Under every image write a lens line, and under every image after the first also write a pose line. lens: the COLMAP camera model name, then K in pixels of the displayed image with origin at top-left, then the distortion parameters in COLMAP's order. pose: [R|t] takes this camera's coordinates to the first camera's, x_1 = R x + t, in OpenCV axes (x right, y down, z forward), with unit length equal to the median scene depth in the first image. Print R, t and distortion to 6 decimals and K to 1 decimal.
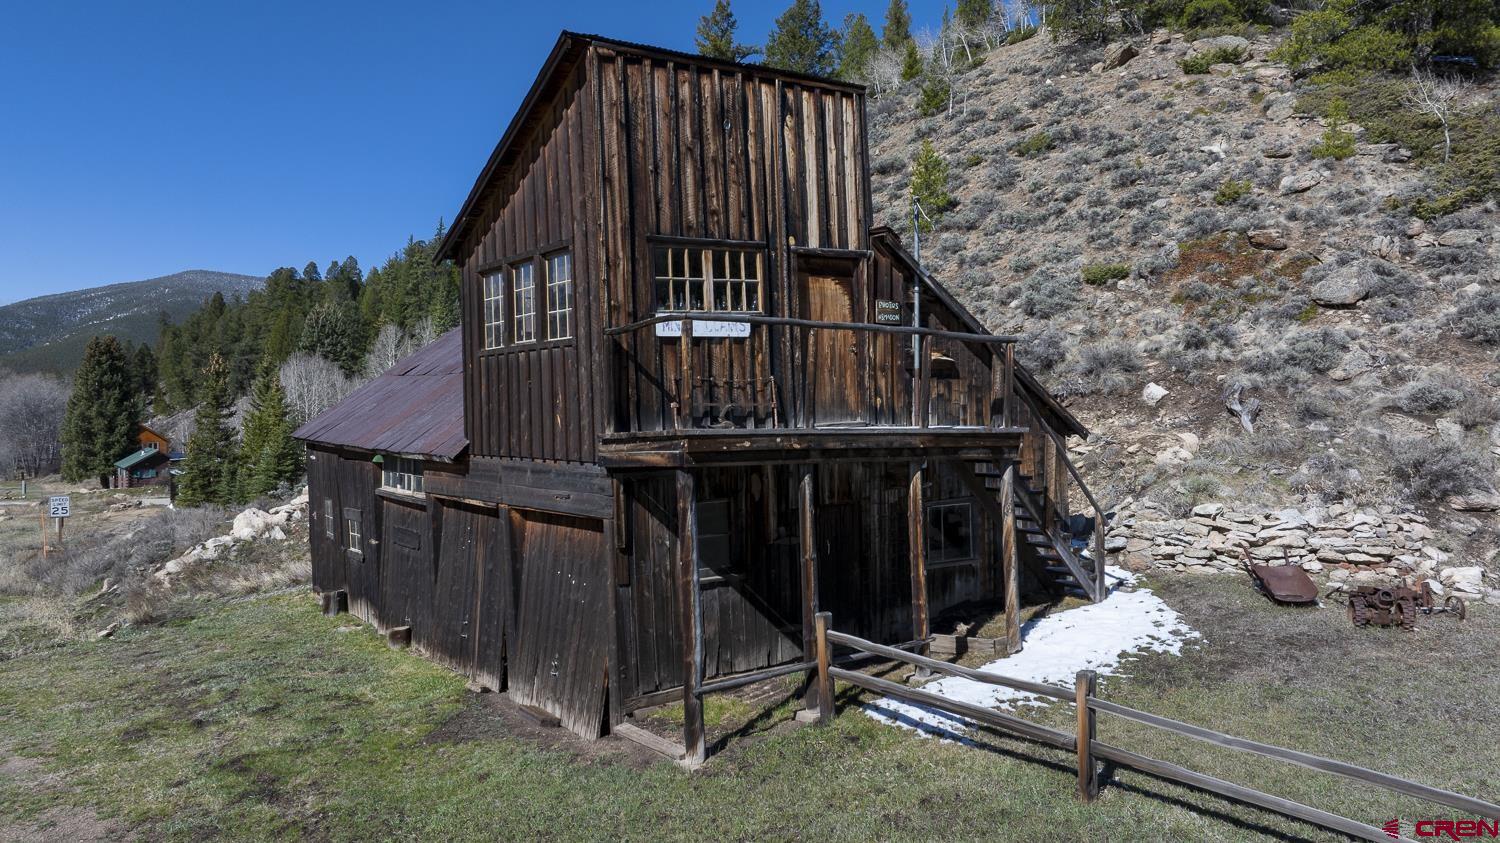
lens RADIAL K [[1048.9, 0, 756.2], [0, 1048.9, 414.5], [0, 0, 1]] dist [-0.018698, -0.005384]
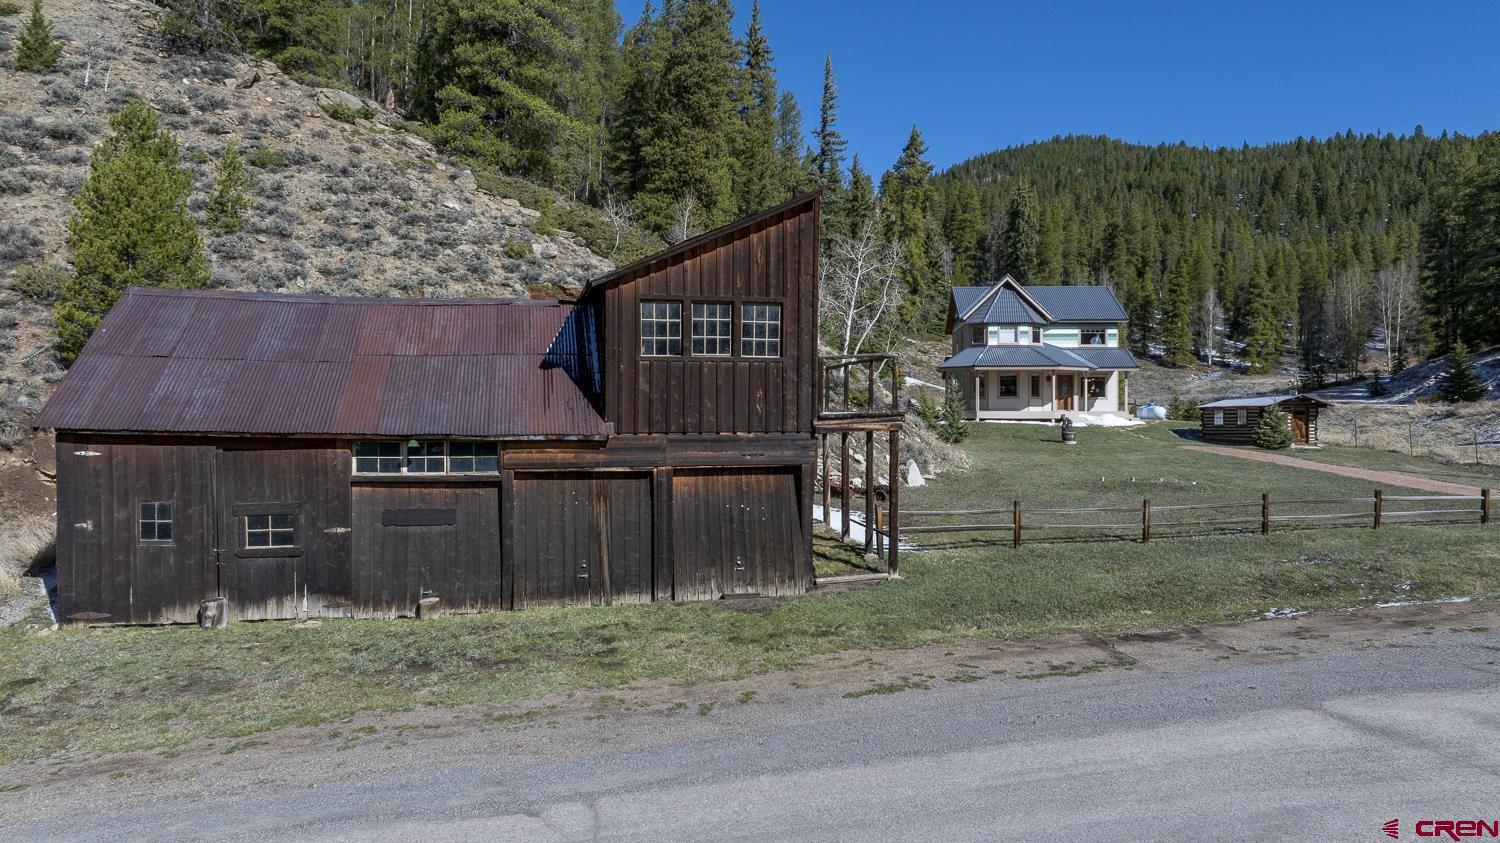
lens RADIAL K [[1048.9, 0, 756.2], [0, 1048.9, 414.5], [0, 0, 1]] dist [-0.018698, -0.005384]
pose [[0.391912, 0.003681, 0.919995, -1.503351], [-0.007087, 0.999974, -0.000982, 0.017014], [-0.919975, -0.006135, 0.391928, 0.336170]]
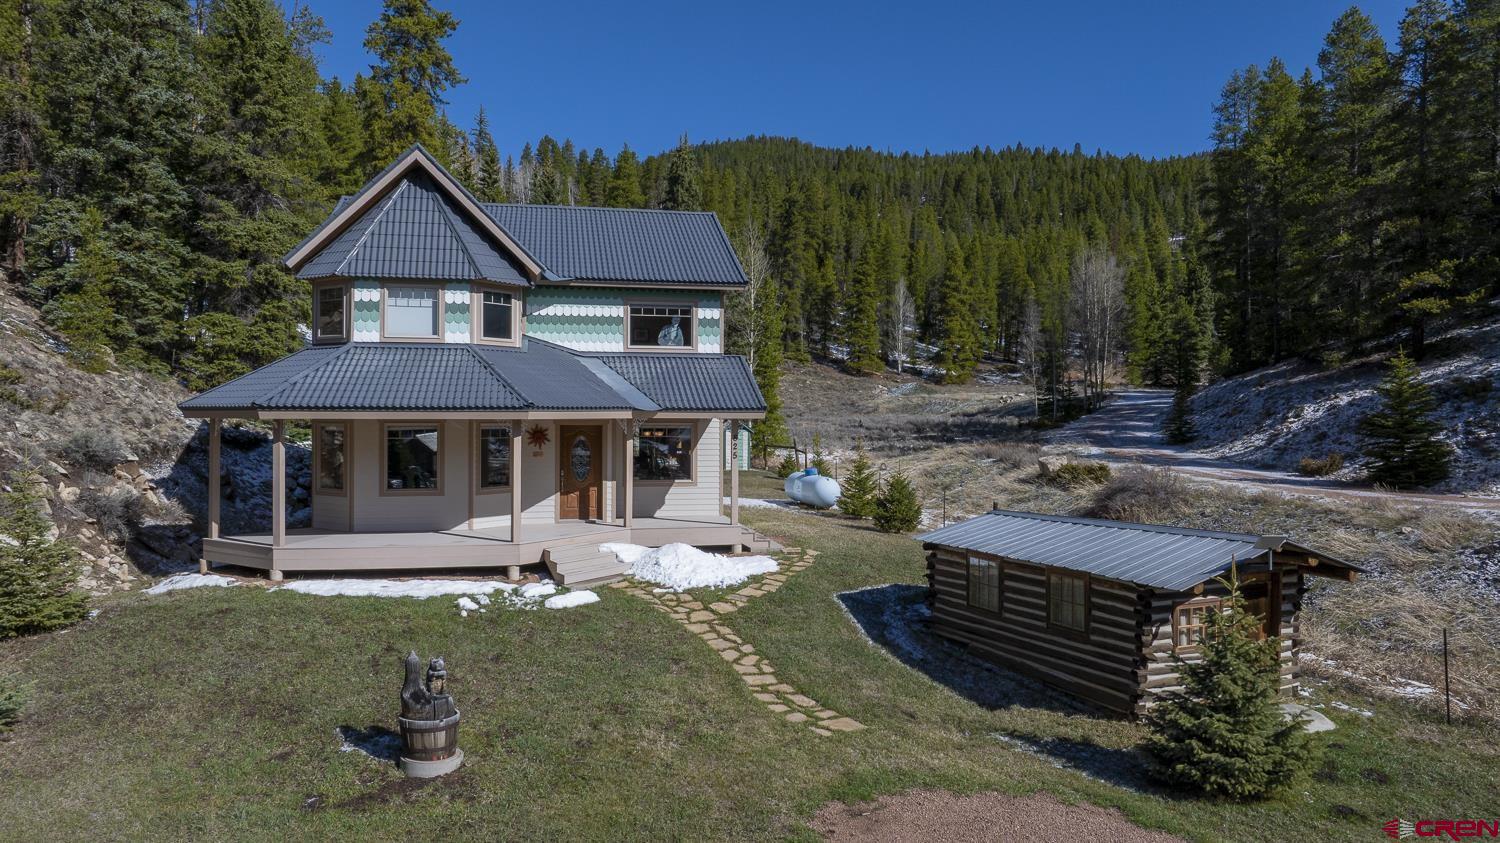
lens RADIAL K [[1048.9, 0, 756.2], [0, 1048.9, 414.5], [0, 0, 1]] dist [-0.018698, -0.005384]
pose [[0.120603, 0.000906, 0.992700, 1.561487], [-0.009375, 0.999956, 0.000226, -0.190676], [-0.992657, -0.009334, 0.120606, 0.397850]]
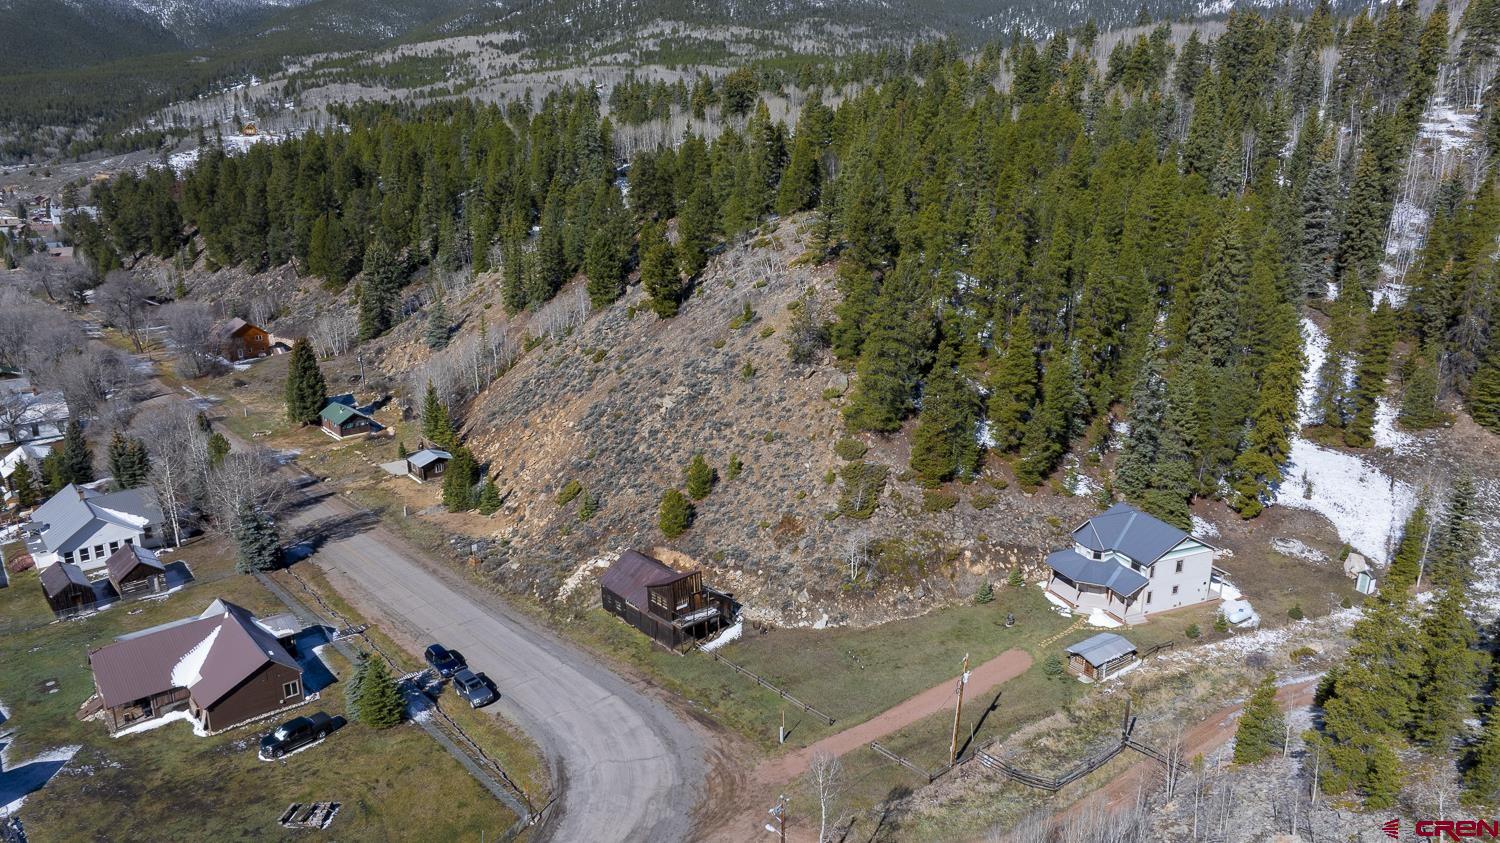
lens RADIAL K [[1048.9, 0, 756.2], [0, 1048.9, 414.5], [0, 0, 1]] dist [-0.018698, -0.005384]
pose [[0.997068, -0.017572, 0.074470, -0.052926], [-0.003509, 0.961748, 0.273913, -3.575468], [-0.076435, -0.273371, 0.958867, -6.218735]]
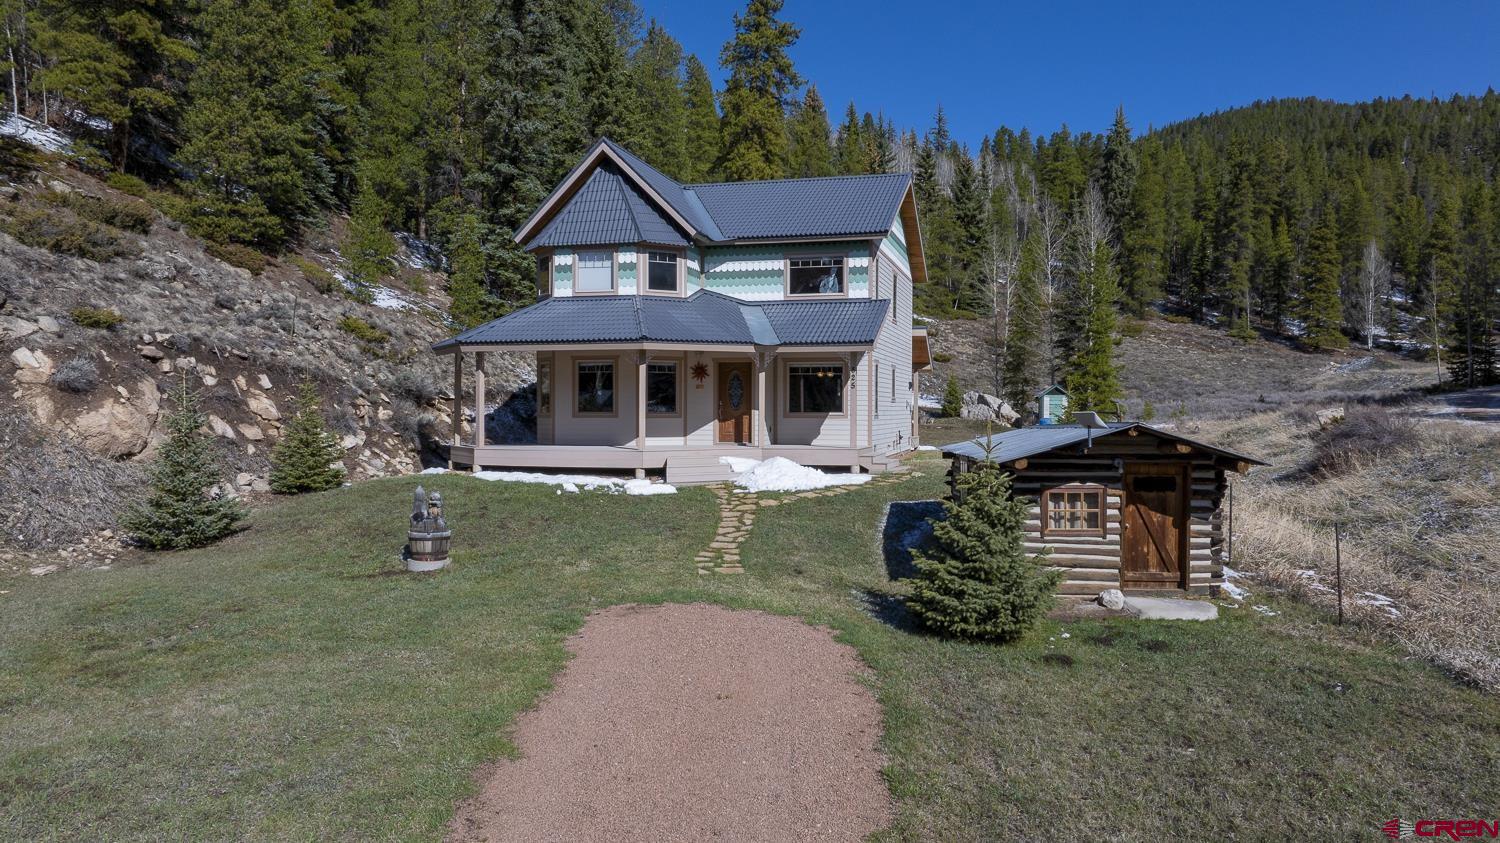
lens RADIAL K [[1048.9, 0, 756.2], [0, 1048.9, 414.5], [0, 0, 1]] dist [-0.018698, -0.005384]
pose [[0.550056, -0.002910, 0.835123, 1.571654], [-0.006858, 0.999944, 0.008002, -0.086499], [-0.835099, -0.010129, 0.550006, -0.250088]]
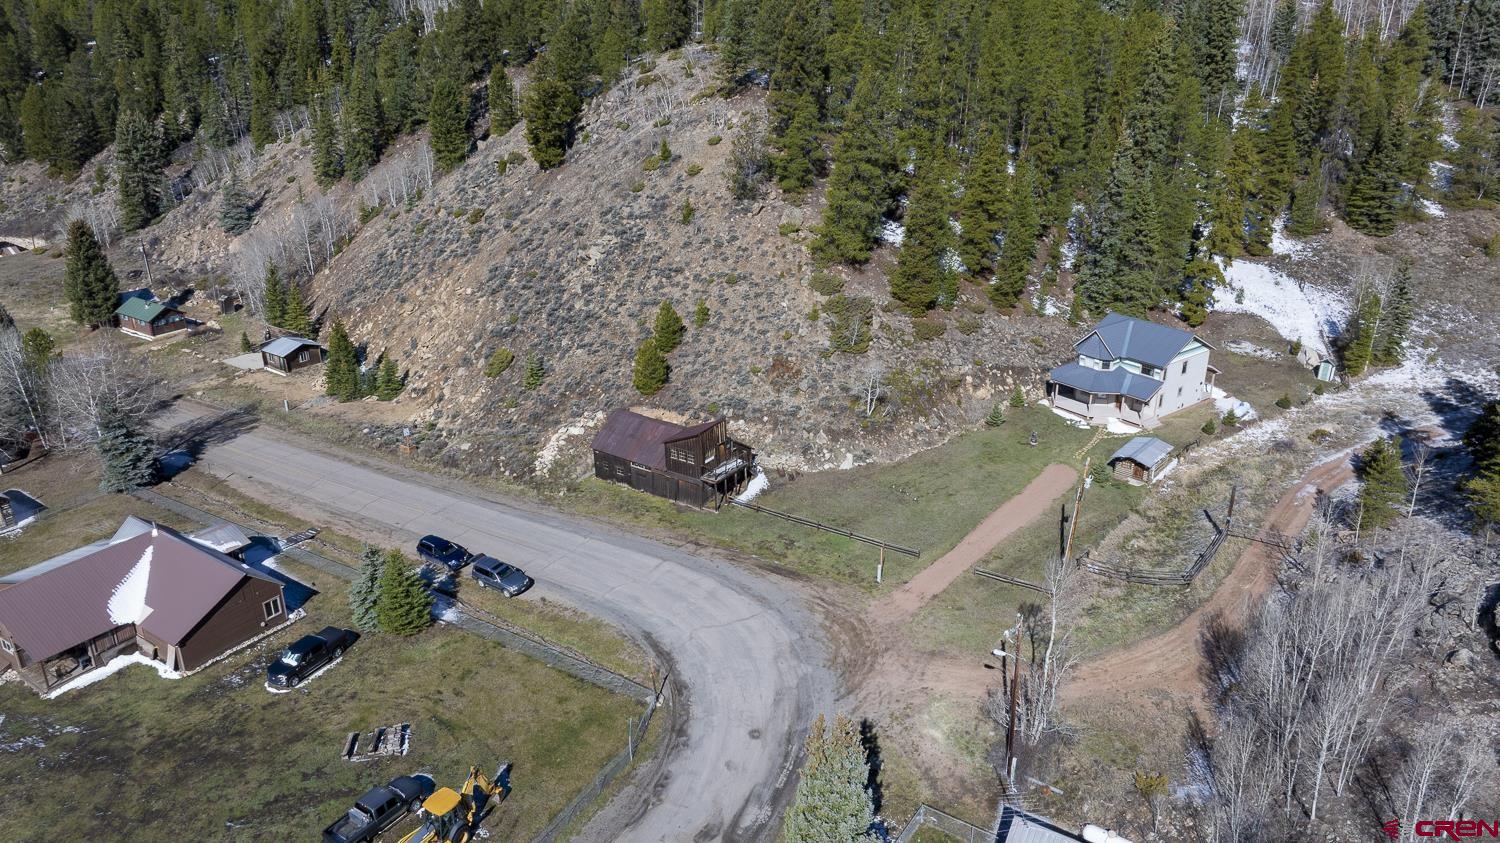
lens RADIAL K [[1048.9, 0, 756.2], [0, 1048.9, 414.5], [0, 0, 1]] dist [-0.018698, -0.005384]
pose [[0.943710, -0.122606, 0.307211, -1.860408], [0.000278, 0.929060, 0.369929, -2.936960], [-0.330774, -0.349020, 0.876798, -5.233611]]
